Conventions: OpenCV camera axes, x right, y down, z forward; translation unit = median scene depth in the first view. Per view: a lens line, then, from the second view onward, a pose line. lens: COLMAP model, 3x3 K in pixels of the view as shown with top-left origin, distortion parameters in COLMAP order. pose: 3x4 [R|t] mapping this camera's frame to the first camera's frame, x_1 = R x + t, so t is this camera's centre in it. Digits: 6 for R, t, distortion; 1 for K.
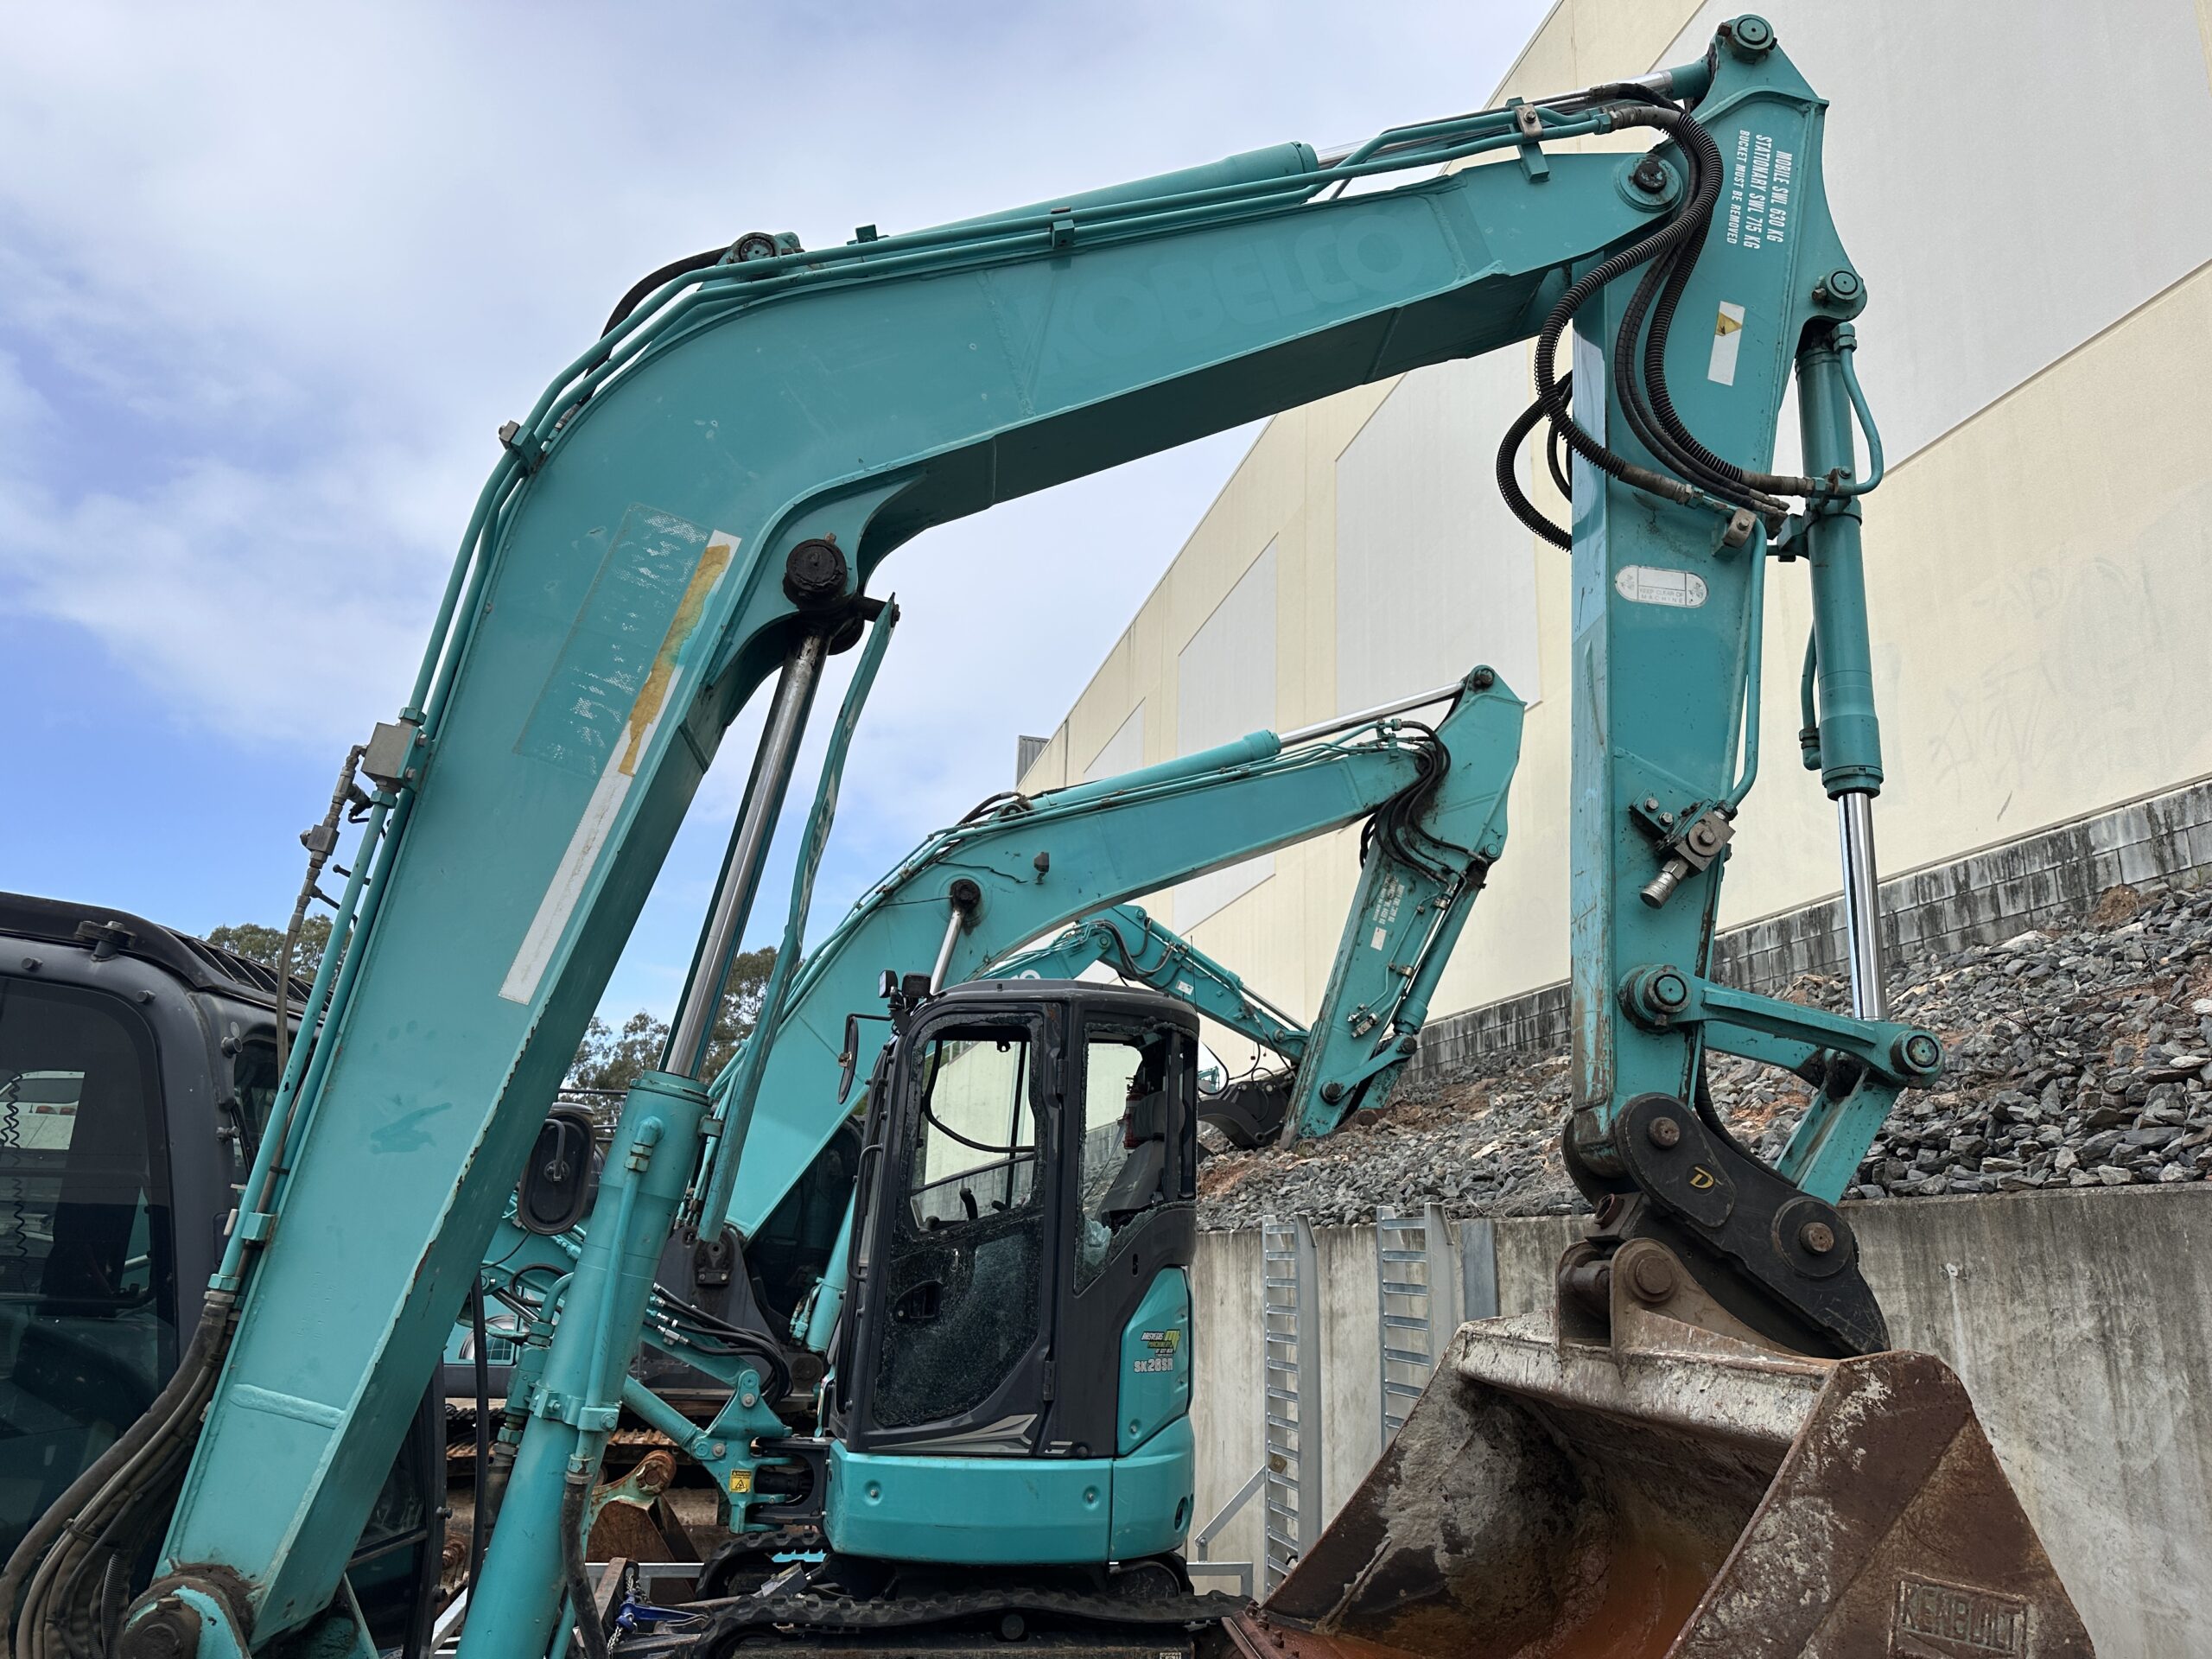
lens RADIAL K [[1547.3, 0, 1098.8], [0, 1547.3, 840.2], [0, 0, 1]] dist [0.058133, -0.061992]
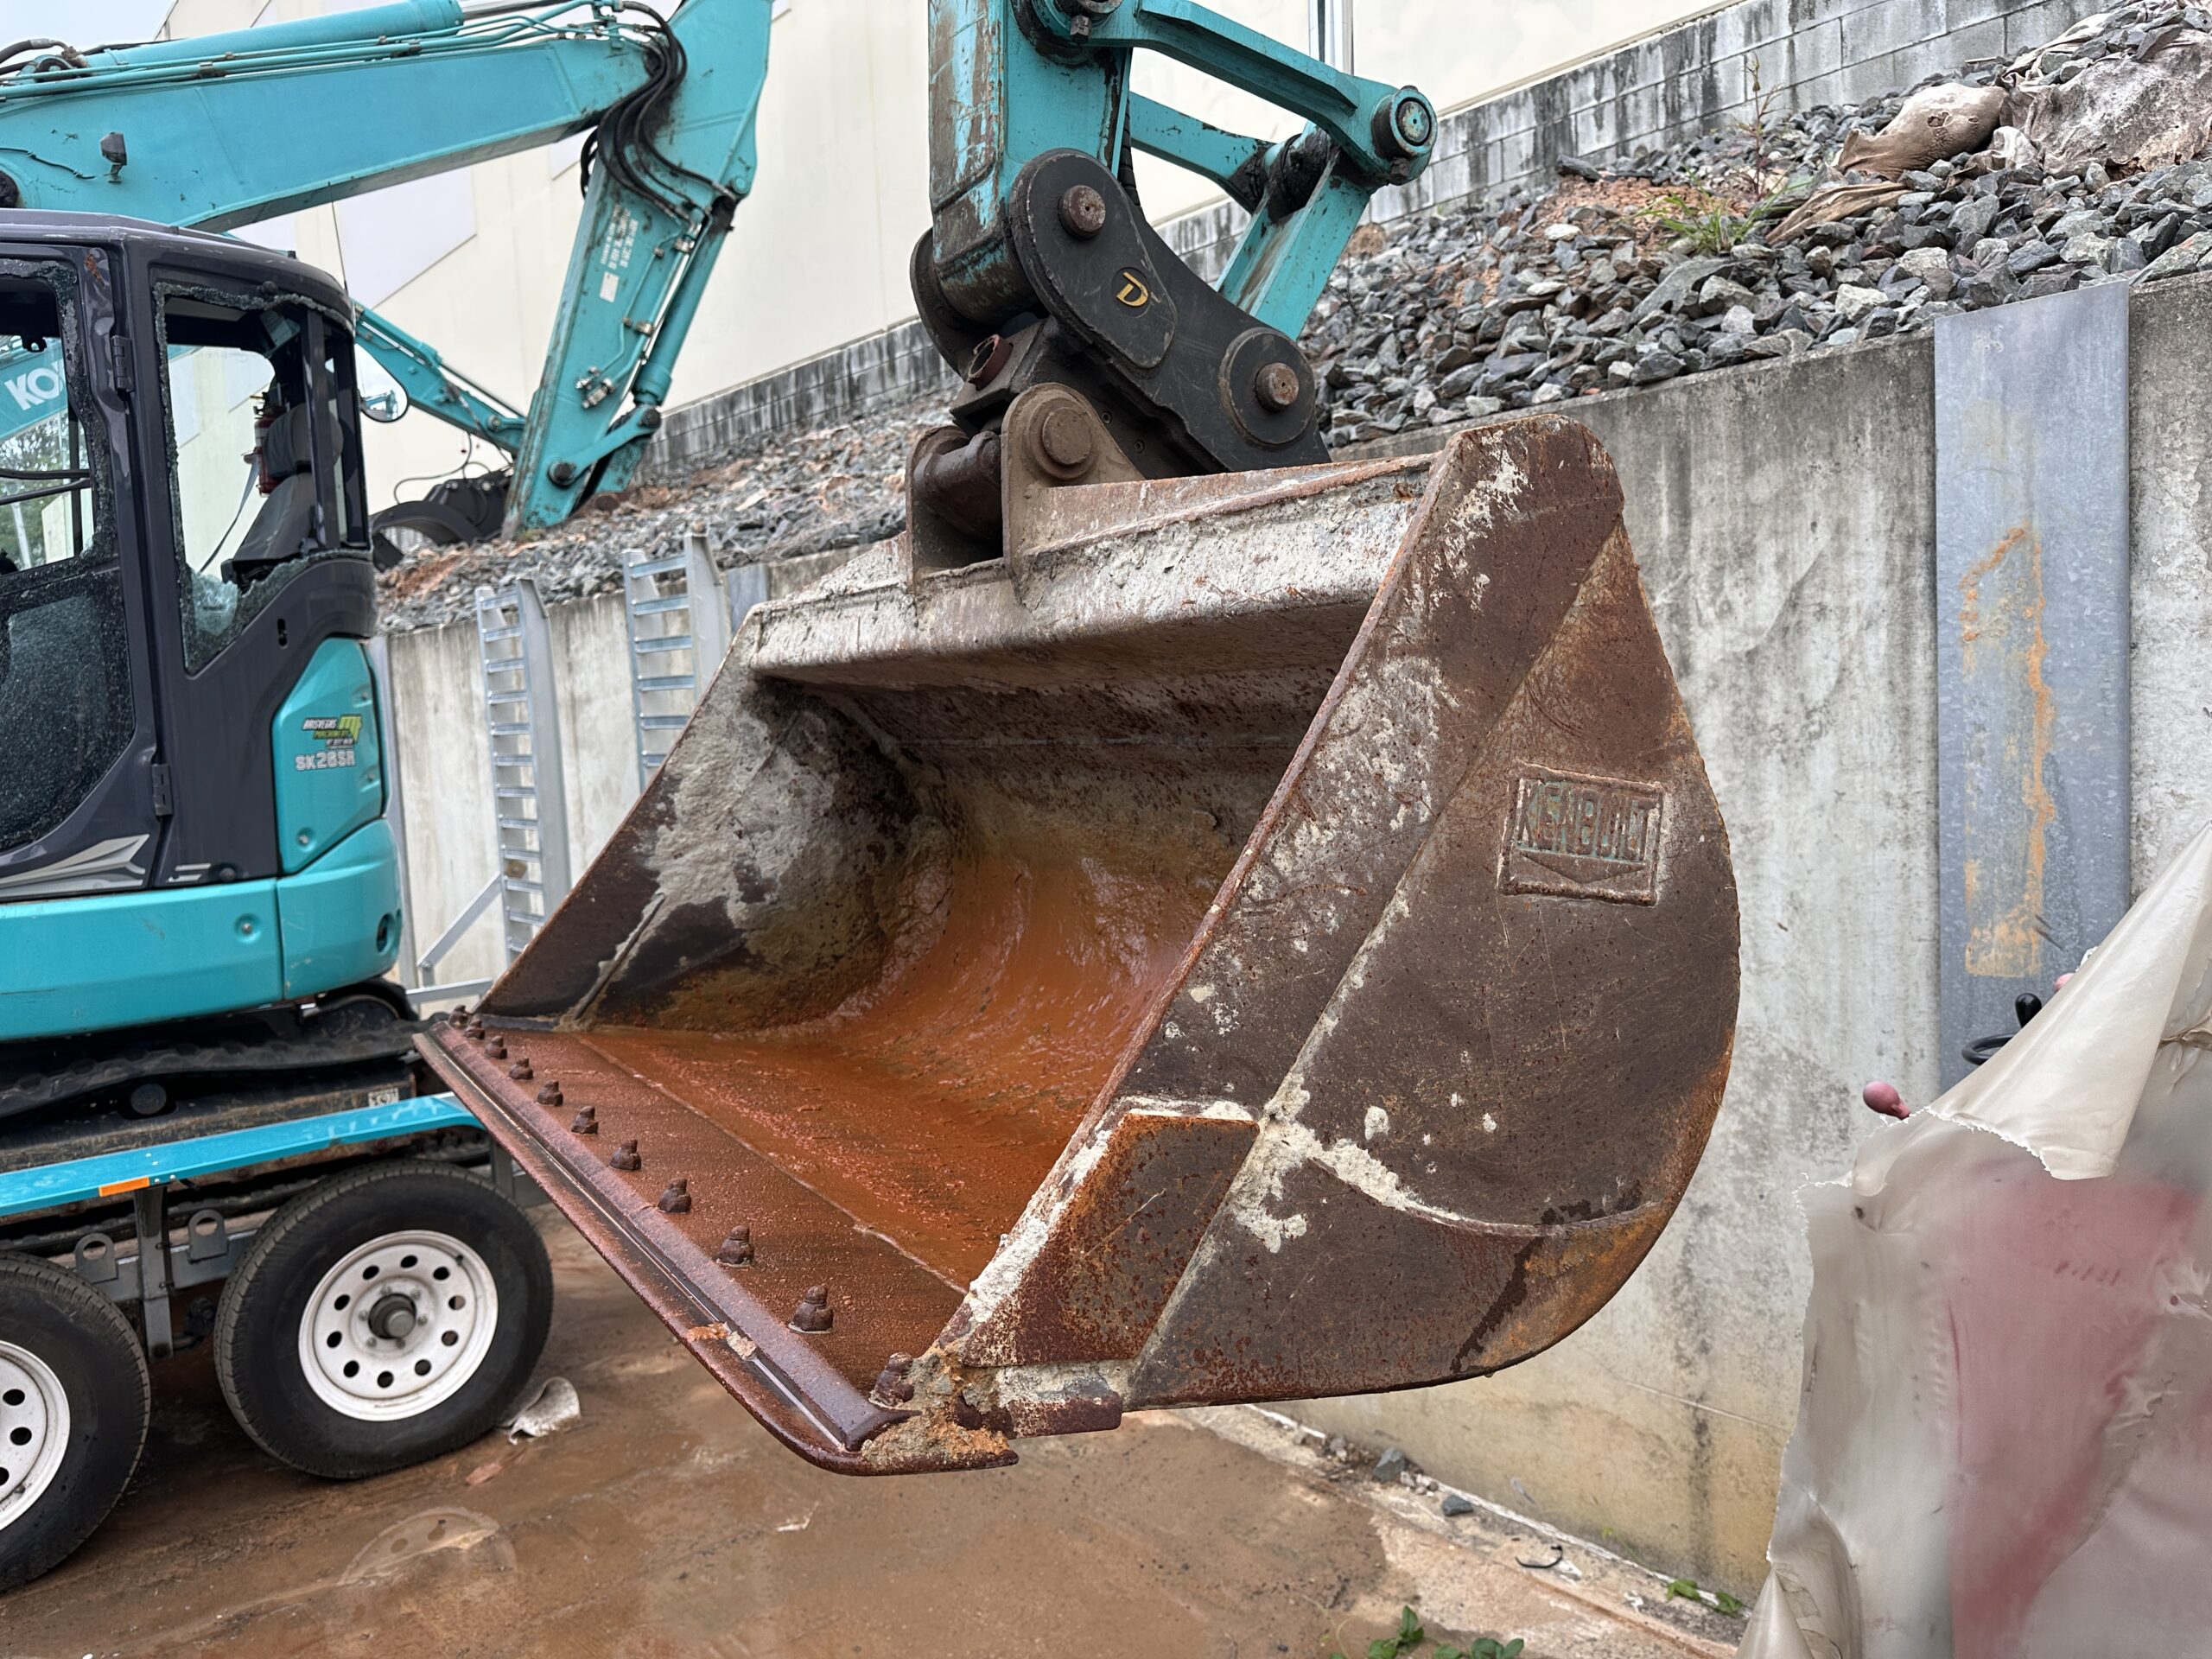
lens RADIAL K [[1547.3, 0, 1107.0], [0, 1547.3, 820.3], [0, 0, 1]] dist [0.058133, -0.061992]
pose [[0.889430, -0.109253, 0.443822, 0.045945], [-0.047304, 0.943796, 0.327127, 0.143116], [-0.454617, -0.311951, 0.834272, 0.270489]]
